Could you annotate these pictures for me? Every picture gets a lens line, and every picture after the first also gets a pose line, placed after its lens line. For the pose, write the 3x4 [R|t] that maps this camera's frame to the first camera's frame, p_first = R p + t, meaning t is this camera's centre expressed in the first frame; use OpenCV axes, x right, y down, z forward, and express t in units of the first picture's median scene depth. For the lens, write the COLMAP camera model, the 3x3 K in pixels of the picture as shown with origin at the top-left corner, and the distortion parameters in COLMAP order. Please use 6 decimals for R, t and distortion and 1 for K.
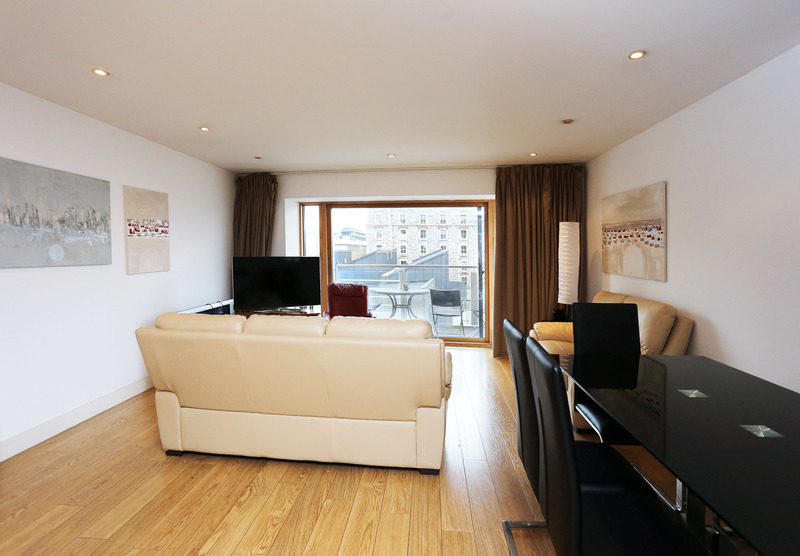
lens RADIAL K [[381.2, 0, 376.0], [0, 381.2, 247.3], [0, 0, 1]] dist [-0.038335, 0.000600]
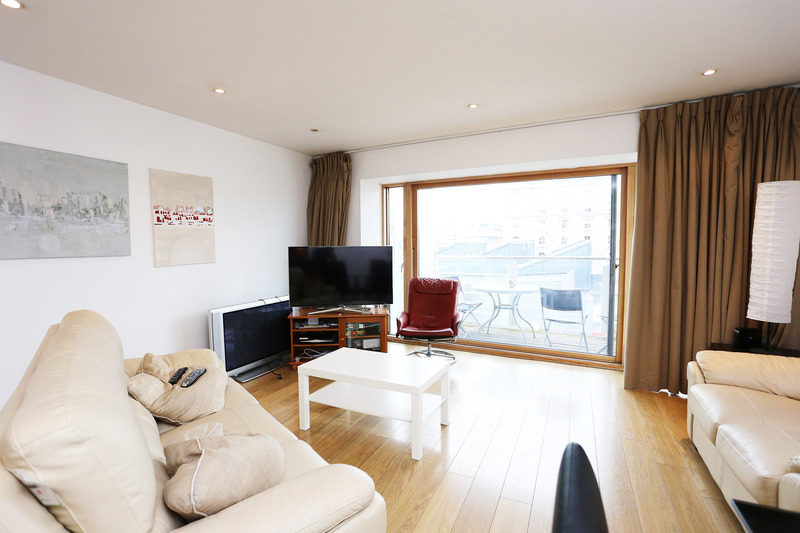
lens RADIAL K [[363.1, 0, 388.4], [0, 363.1, 268.3], [0, 0, 1]] dist [-0.027540, 0.001107]
pose [[0.945998, 0.010210, -0.324011, 0.131884], [0.015423, 0.996955, 0.076444, 0.015445], [0.323804, -0.077313, 0.942960, 0.312991]]
